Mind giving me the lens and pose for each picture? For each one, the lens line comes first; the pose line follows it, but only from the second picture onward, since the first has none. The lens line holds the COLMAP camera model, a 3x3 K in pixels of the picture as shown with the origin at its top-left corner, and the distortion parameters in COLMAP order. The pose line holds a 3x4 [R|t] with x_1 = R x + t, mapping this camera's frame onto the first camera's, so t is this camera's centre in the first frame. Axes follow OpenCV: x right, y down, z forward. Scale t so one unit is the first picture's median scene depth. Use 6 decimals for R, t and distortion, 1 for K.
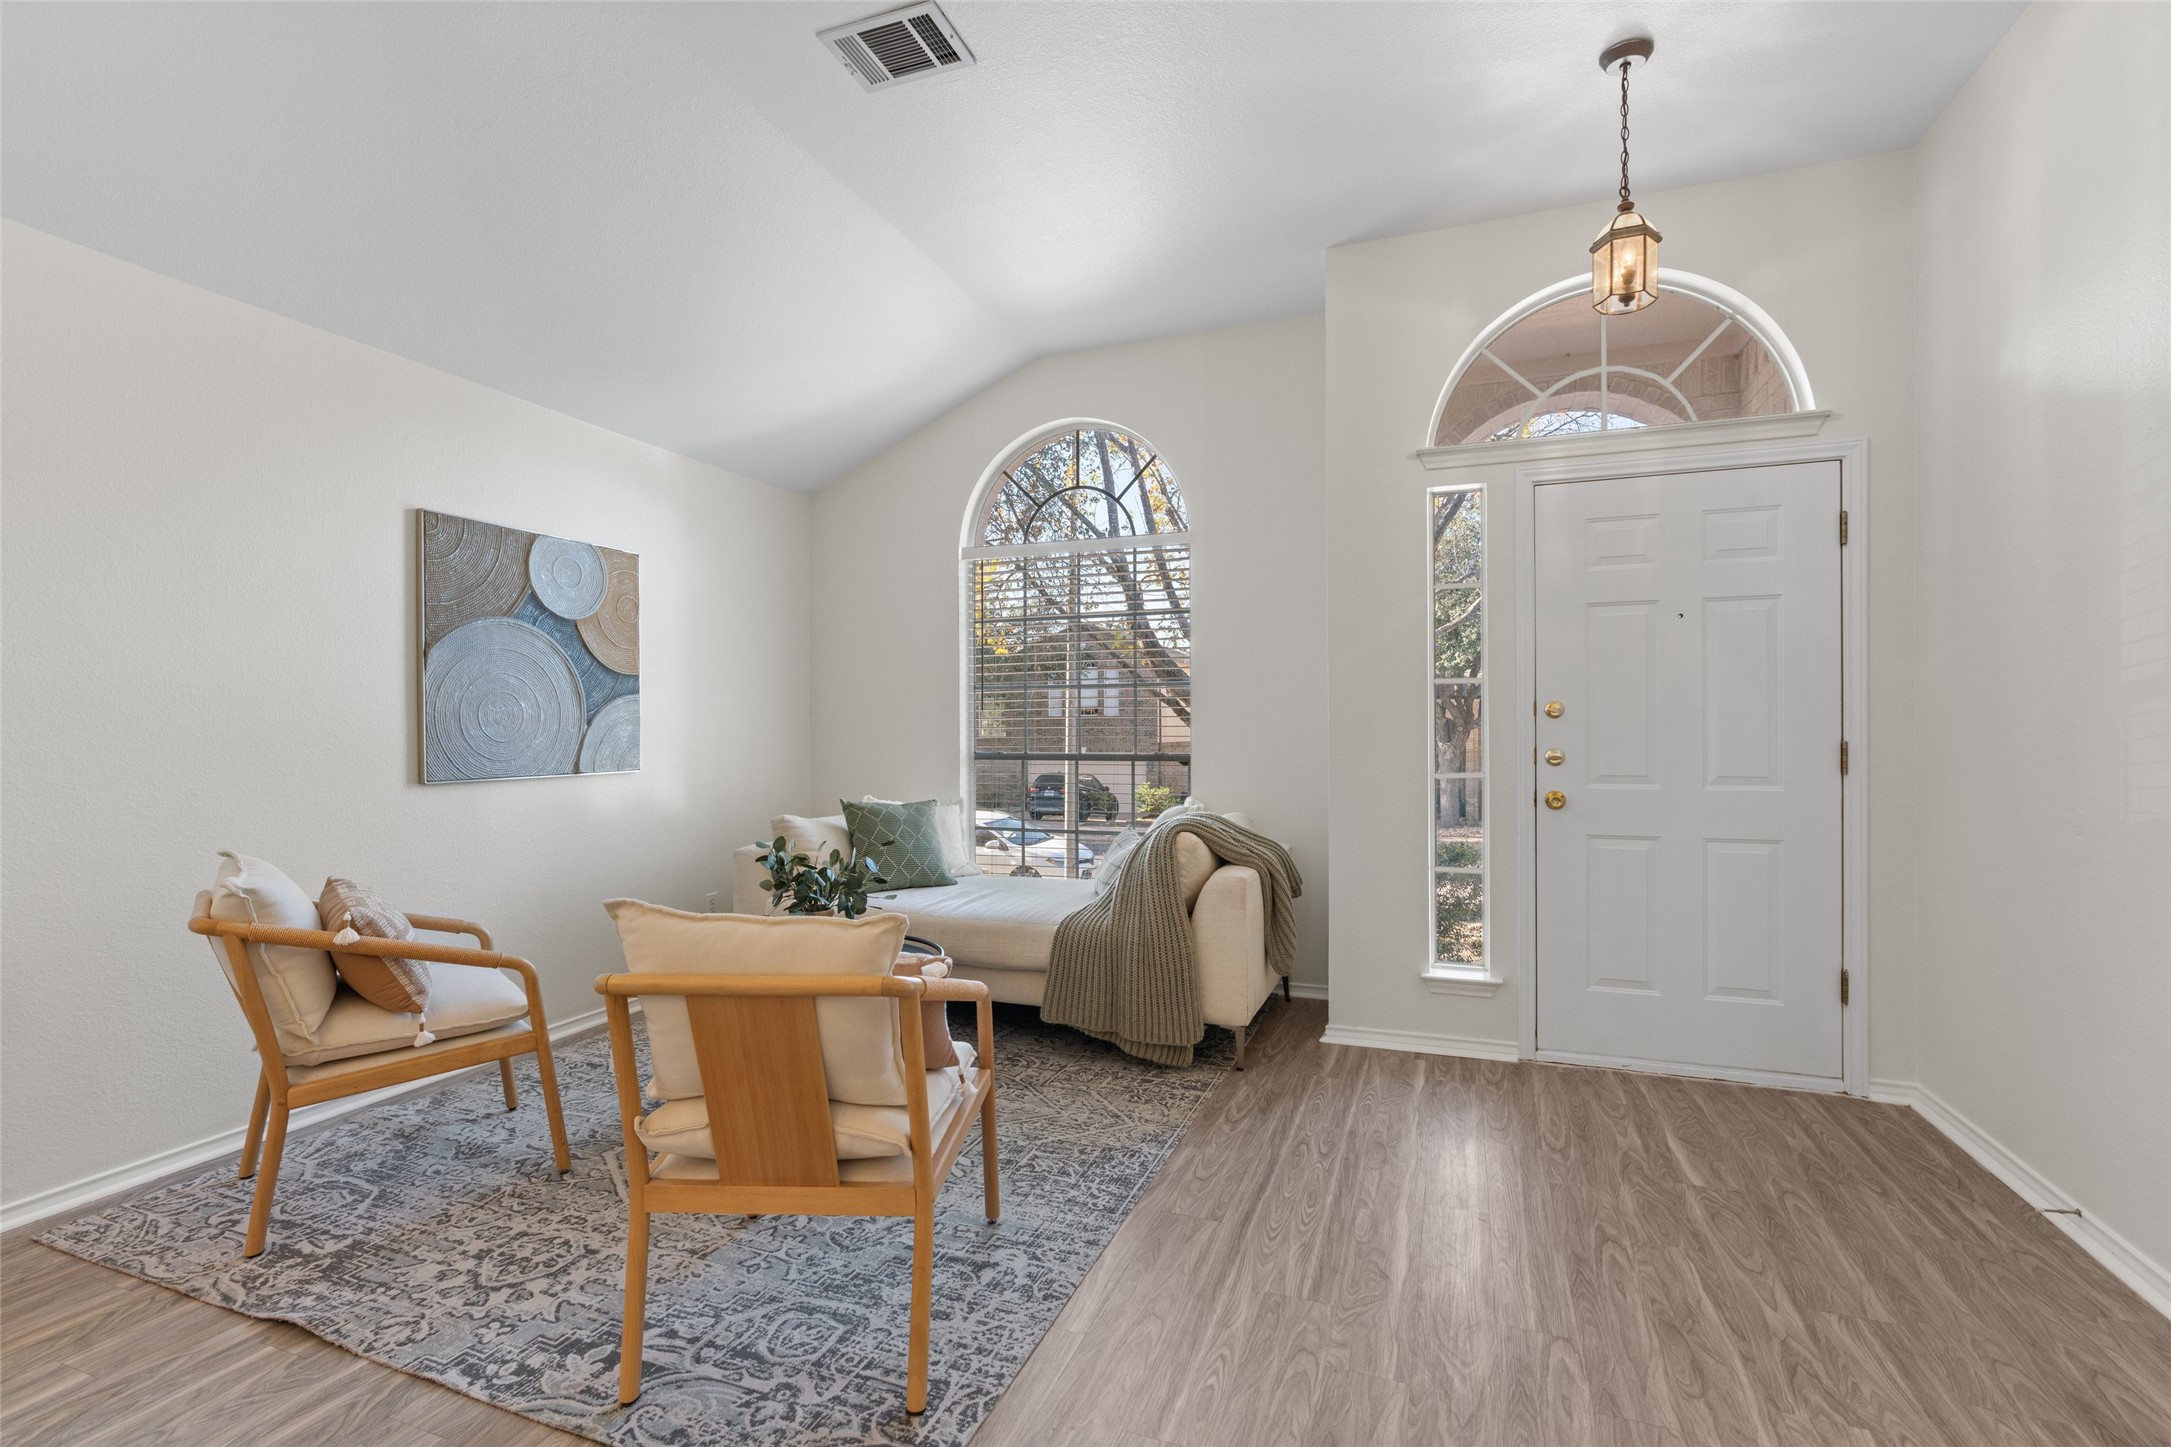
lens RADIAL K [[1031.7, 0, 1087.4], [0, 1031.7, 730.9], [0, 0, 1]] dist [-0.002168, 0.006763]
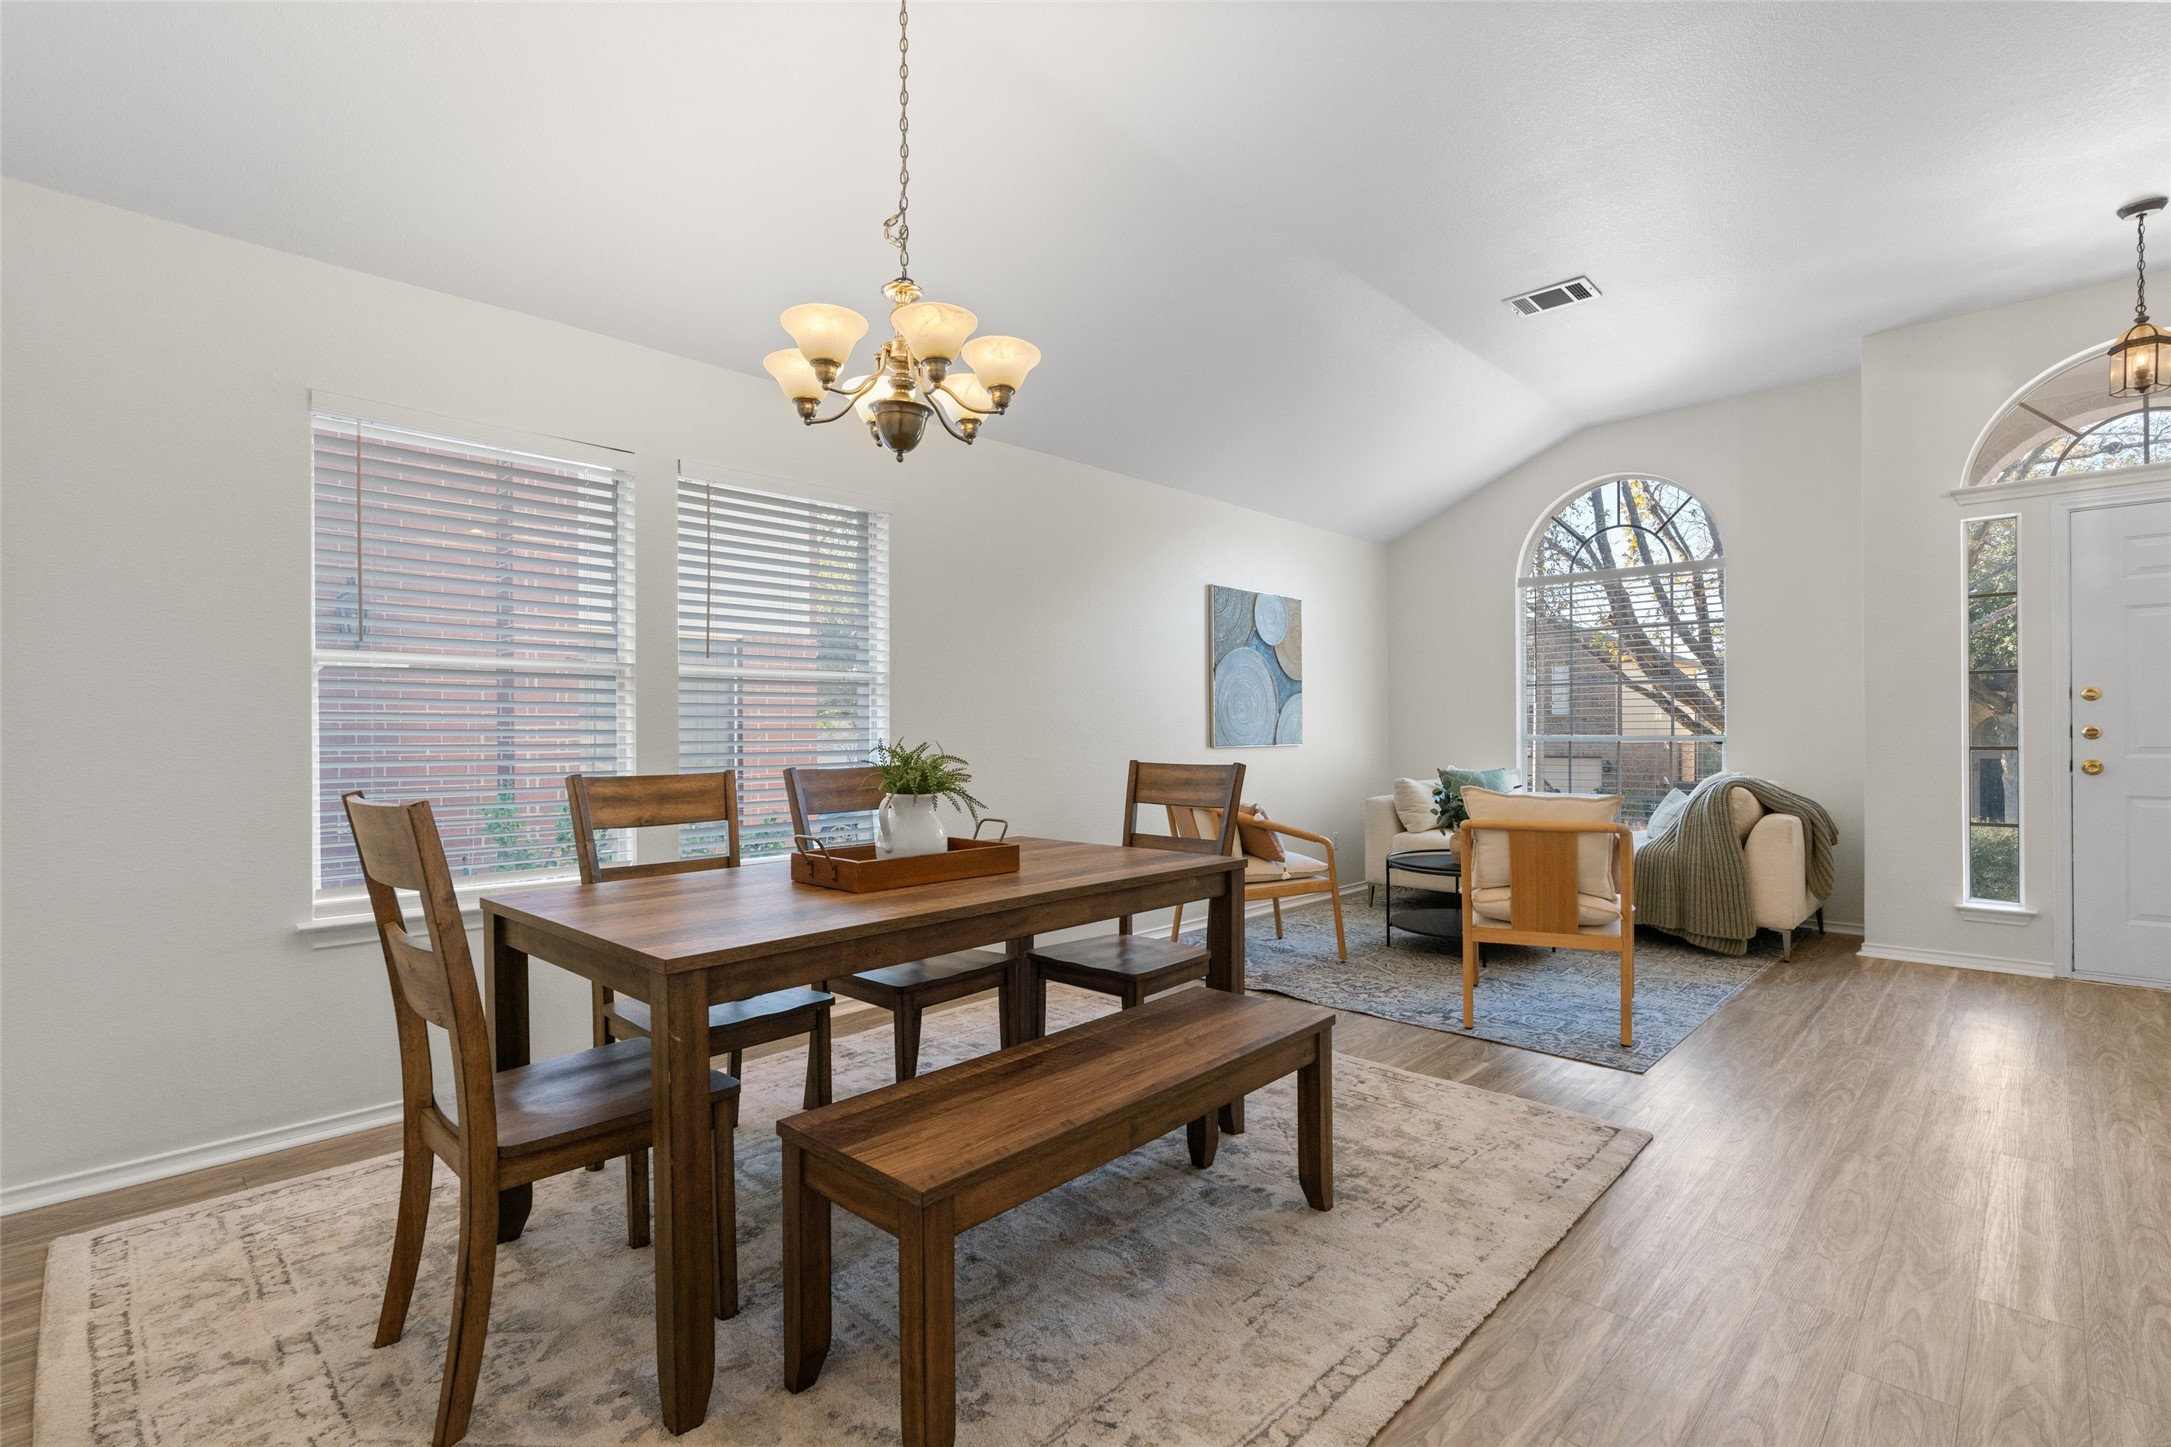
lens RADIAL K [[1031.7, 0, 1087.4], [0, 1031.7, 730.9], [0, 0, 1]] dist [-0.002168, 0.006763]
pose [[0.921199, -0.000348, -0.389092, -0.170027], [-0.000045, 0.999999, -0.001000, 0.025166], [0.389092, 0.000939, 0.921198, -0.606571]]
